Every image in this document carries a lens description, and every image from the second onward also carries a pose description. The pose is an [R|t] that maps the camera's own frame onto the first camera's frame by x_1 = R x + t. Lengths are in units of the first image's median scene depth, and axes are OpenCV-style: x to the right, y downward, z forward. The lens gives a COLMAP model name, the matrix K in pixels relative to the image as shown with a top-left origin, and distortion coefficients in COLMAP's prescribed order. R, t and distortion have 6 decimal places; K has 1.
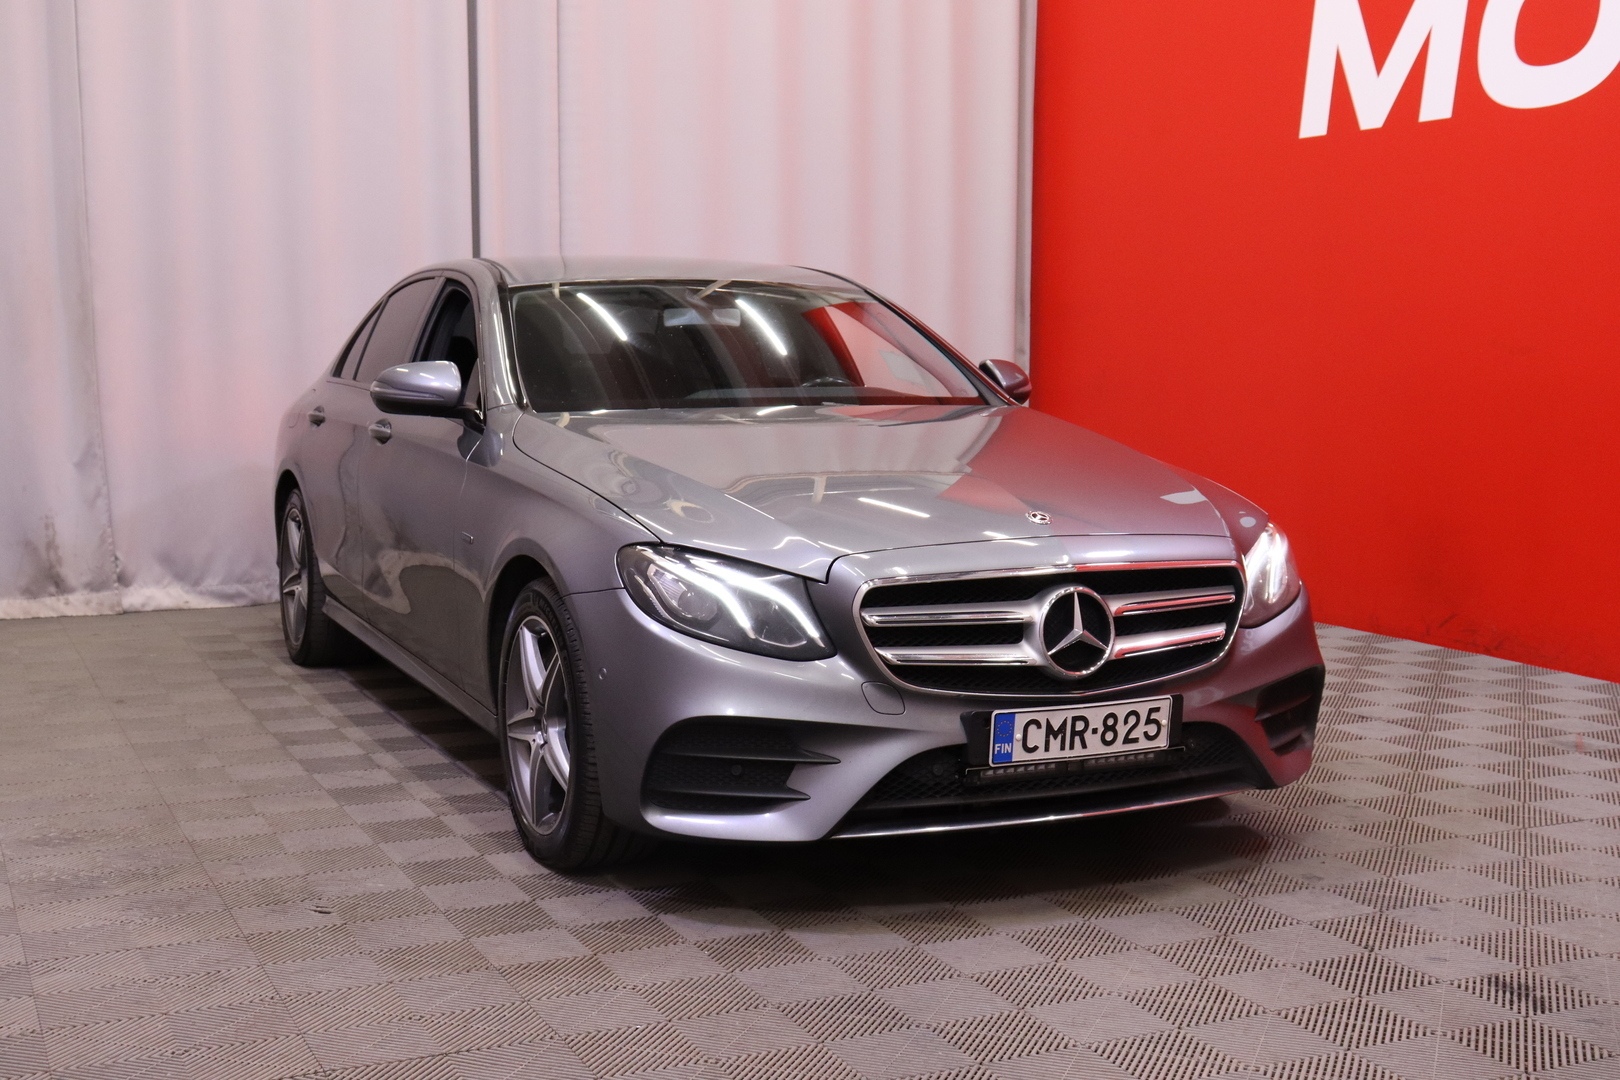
lens RADIAL K [[1965.1, 0, 810.0], [0, 1965.1, 540.0], [0, 0, 1]] dist [0.004835, 0.045691]
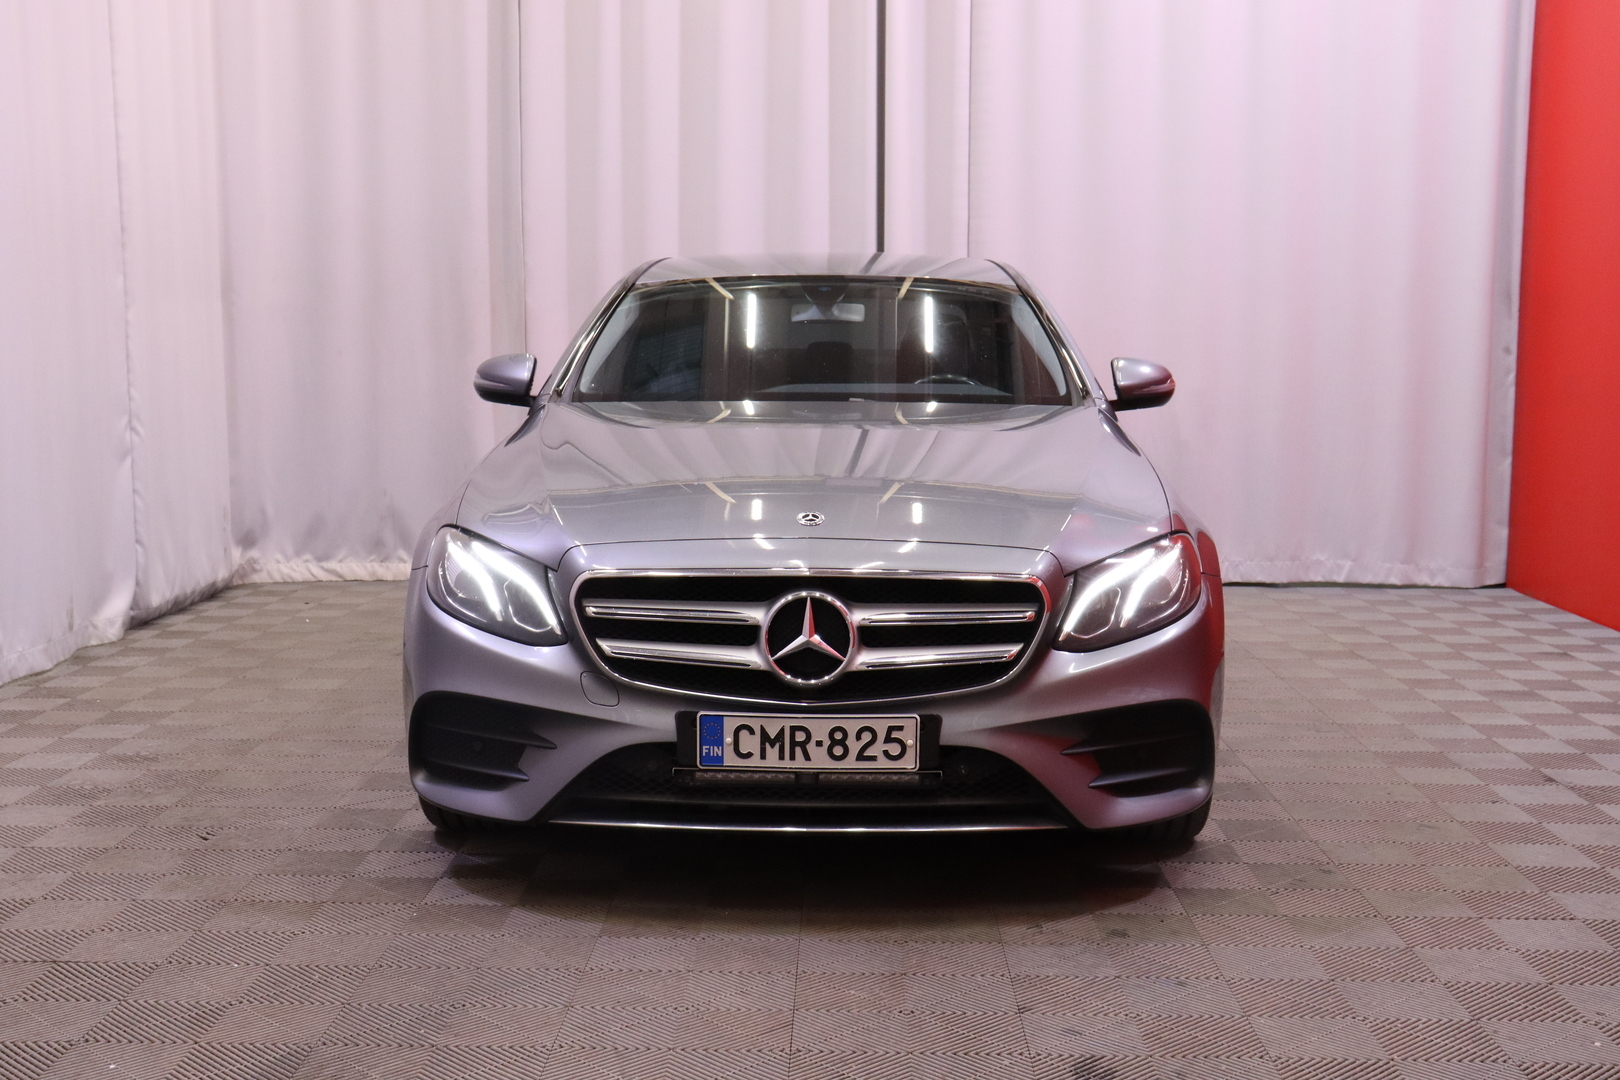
lens RADIAL K [[1965.1, 0, 810.0], [0, 1965.1, 540.0], [0, 0, 1]] dist [0.004835, 0.045691]
pose [[0.893991, 0.050688, -0.445209, 0.564037], [-0.050154, 0.998657, 0.012989, -0.014015], [0.445270, 0.010717, 0.895332, 0.141120]]
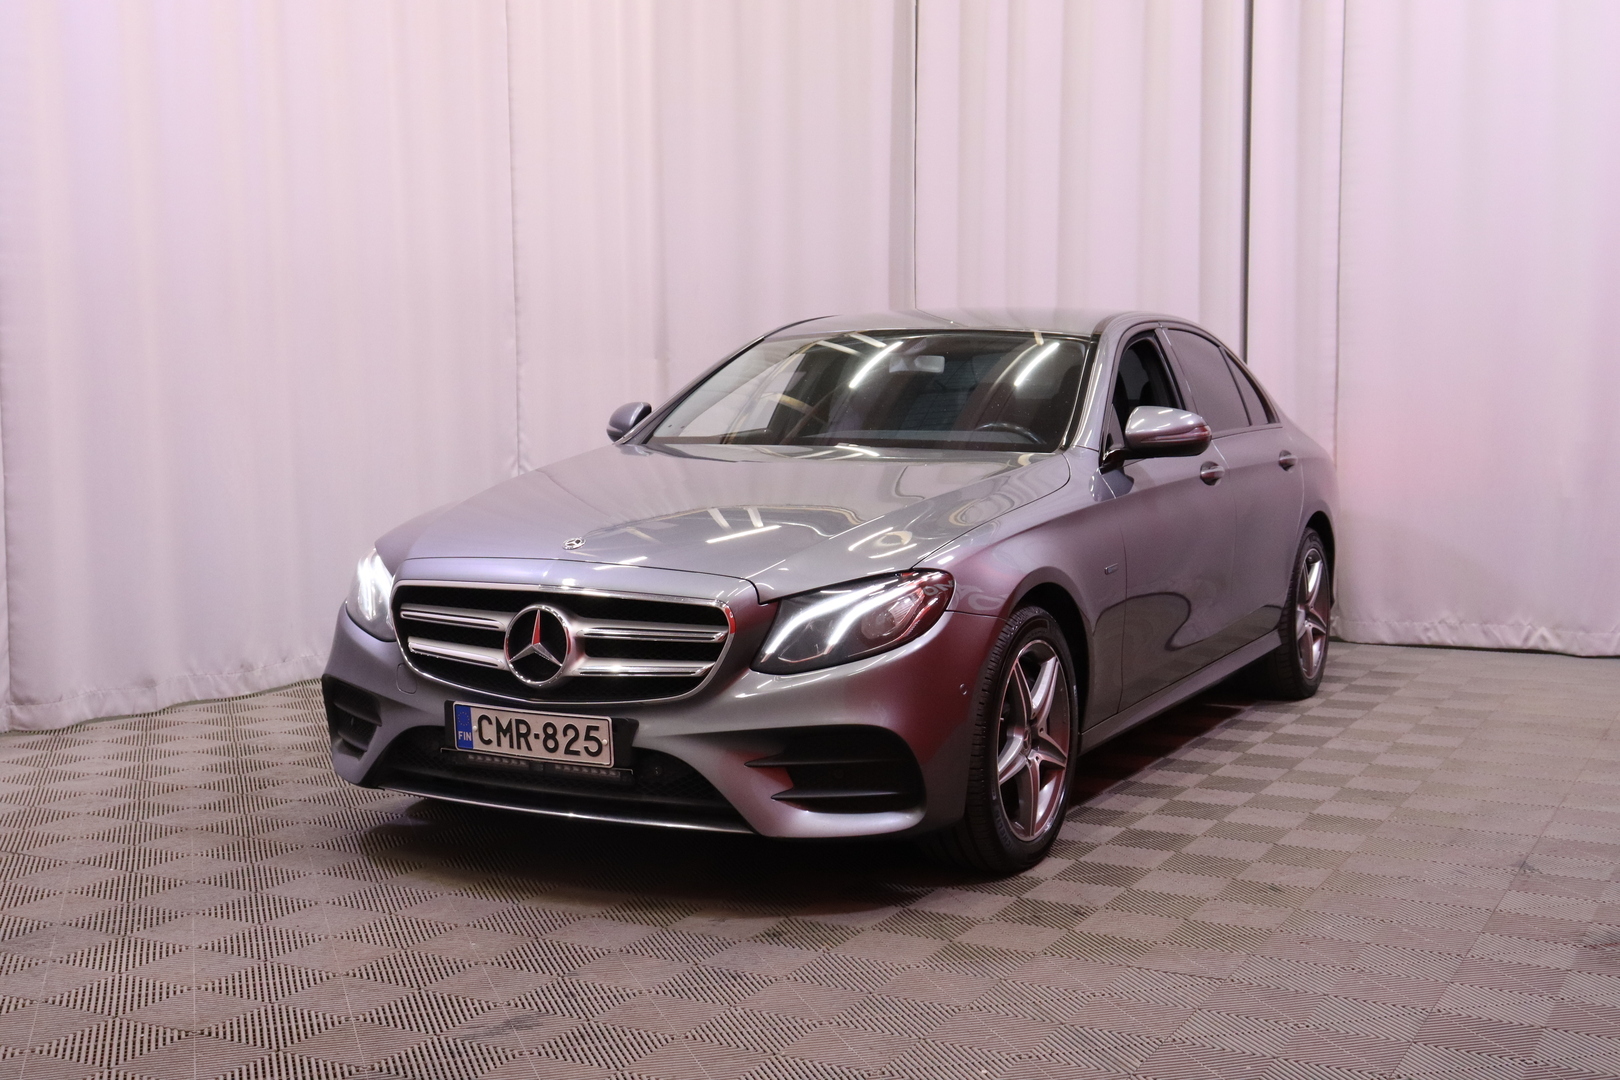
lens RADIAL K [[1965.1, 0, 810.0], [0, 1965.1, 540.0], [0, 0, 1]] dist [0.004835, 0.045691]
pose [[0.600719, 0.064123, -0.796884, 1.115123], [-0.084564, 0.996283, 0.016421, -0.044094], [0.794975, 0.057523, 0.603909, 0.450417]]
